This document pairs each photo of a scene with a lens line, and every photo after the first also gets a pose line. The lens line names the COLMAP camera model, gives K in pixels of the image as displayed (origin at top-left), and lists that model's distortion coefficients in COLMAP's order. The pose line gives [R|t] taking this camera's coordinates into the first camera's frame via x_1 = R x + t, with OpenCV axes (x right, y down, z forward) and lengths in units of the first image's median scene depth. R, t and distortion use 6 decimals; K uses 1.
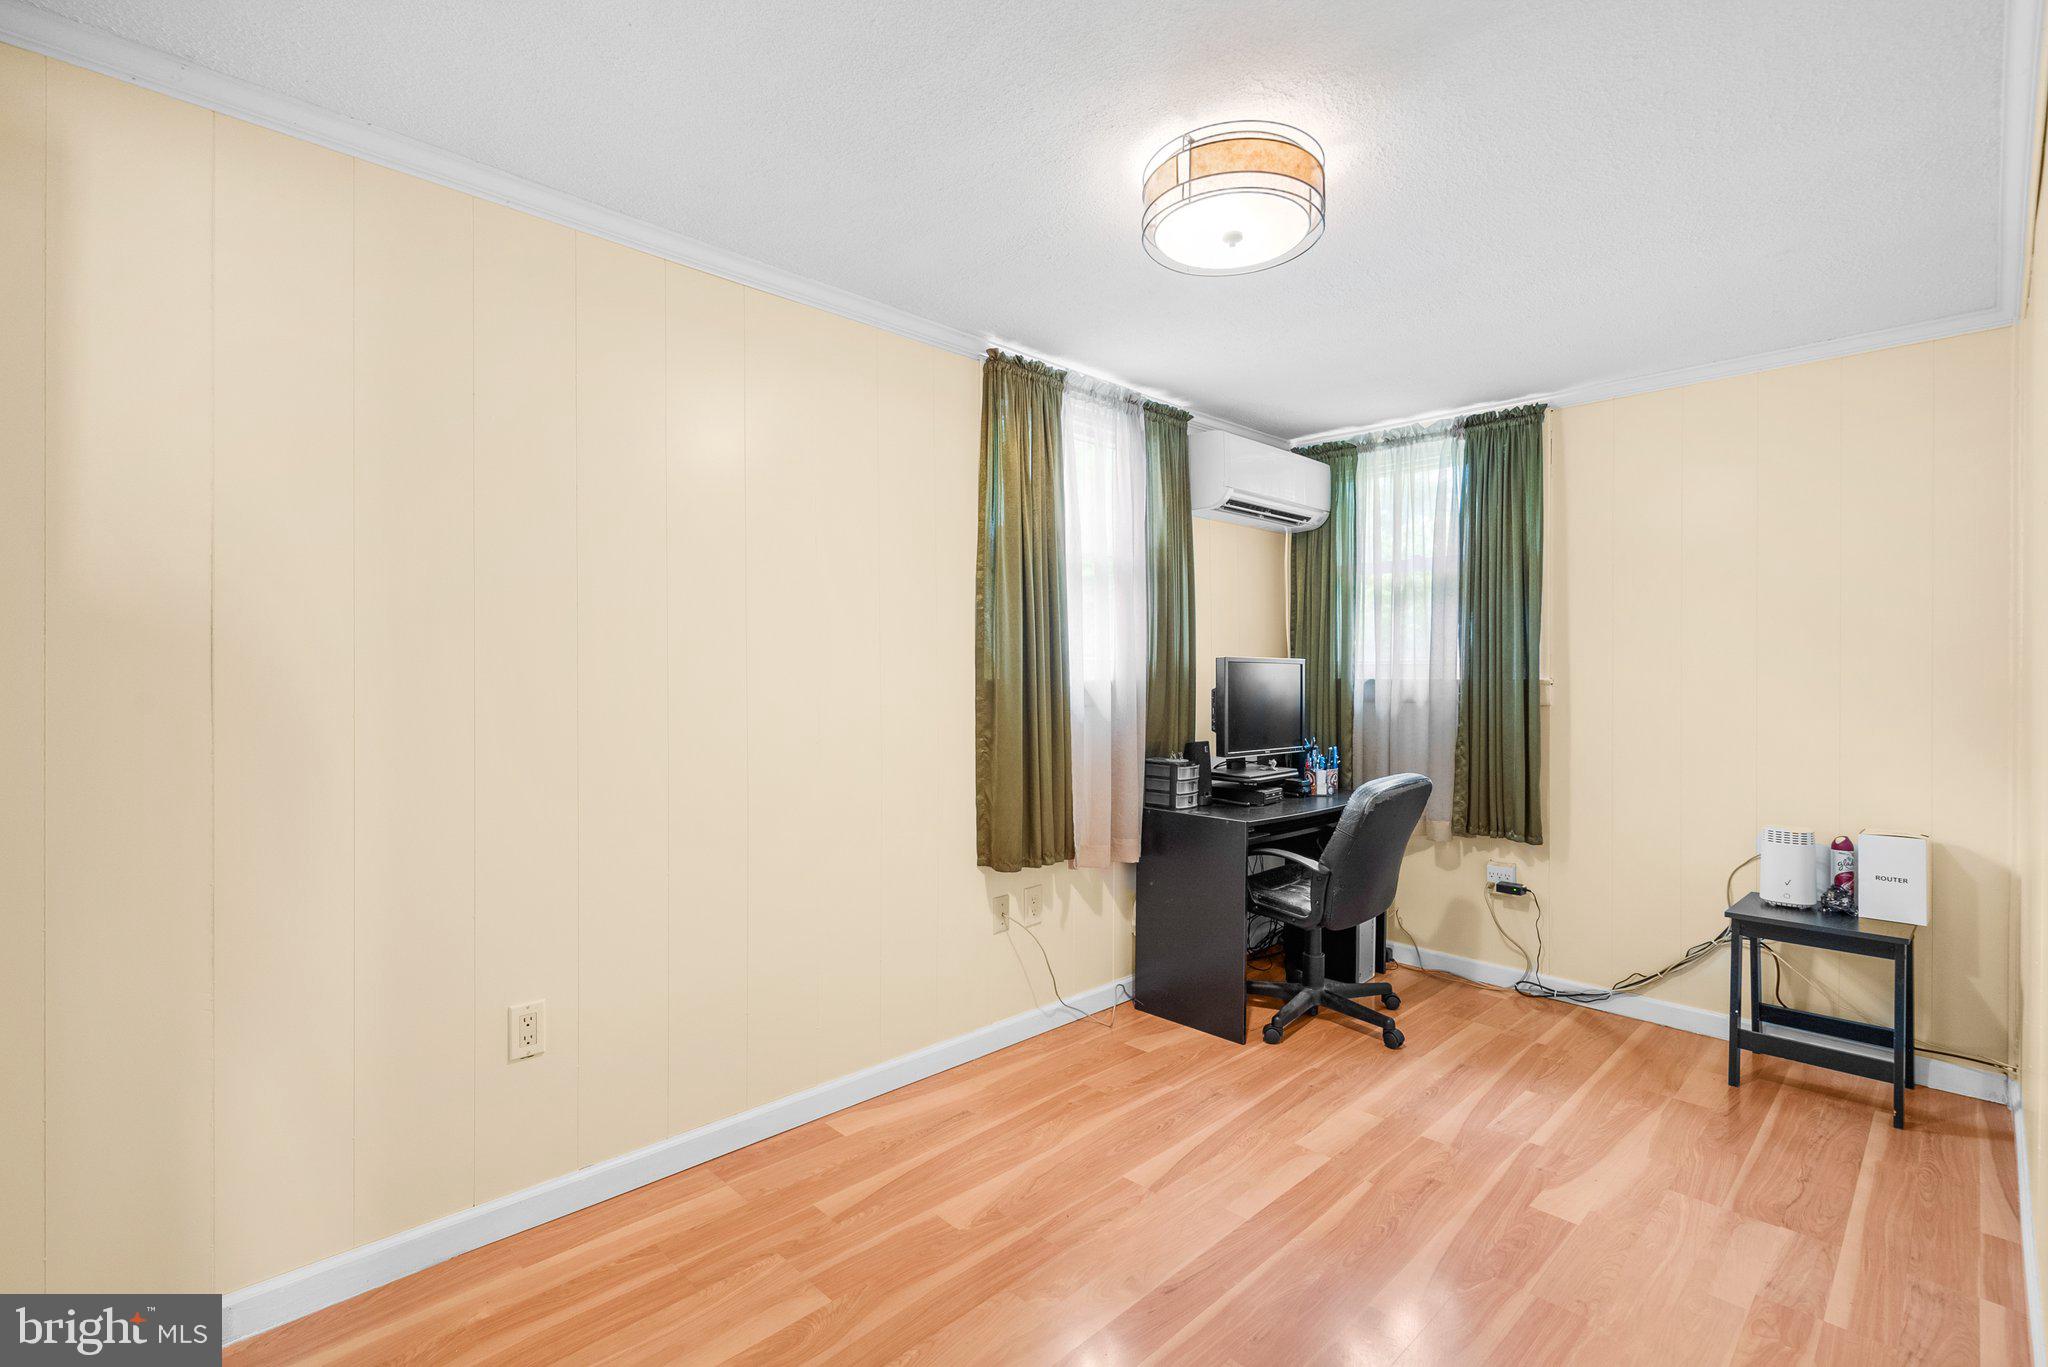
lens RADIAL K [[941.6, 0, 1009.4], [0, 941.6, 684.7], [0, 0, 1]] dist [-0.002377, -0.000954]
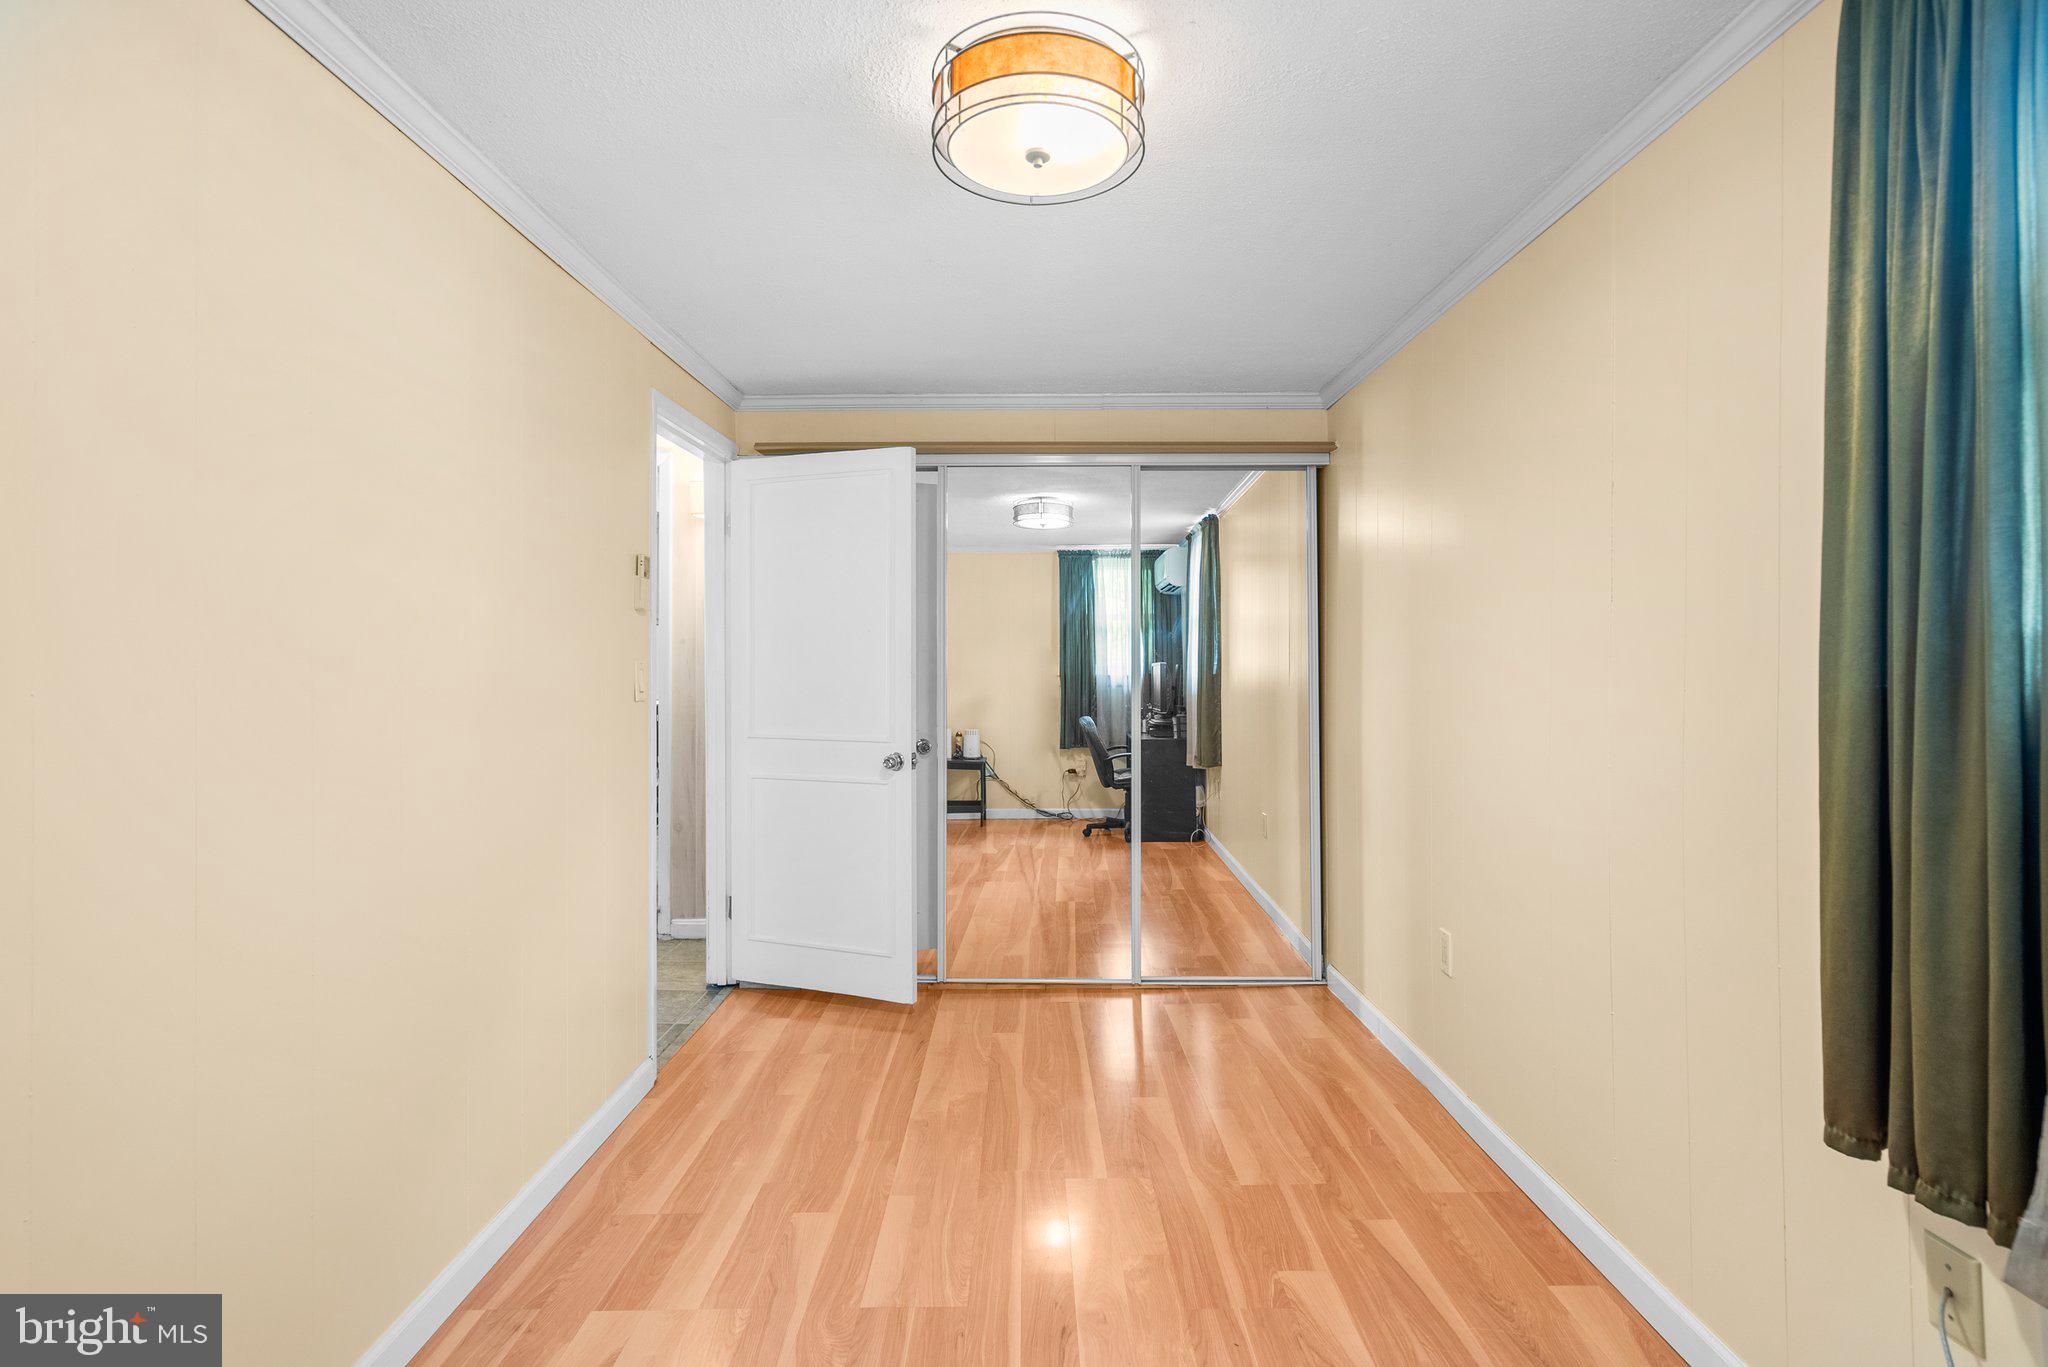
lens RADIAL K [[941.6, 0, 1016.1], [0, 941.6, 680.9], [0, 0, 1]] dist [-0.002377, -0.000954]
pose [[-0.710299, 0.002252, -0.703897, 0.785300], [-0.006630, 0.999929, 0.009889, -0.006035], [0.703869, 0.011691, -0.710233, 1.484312]]
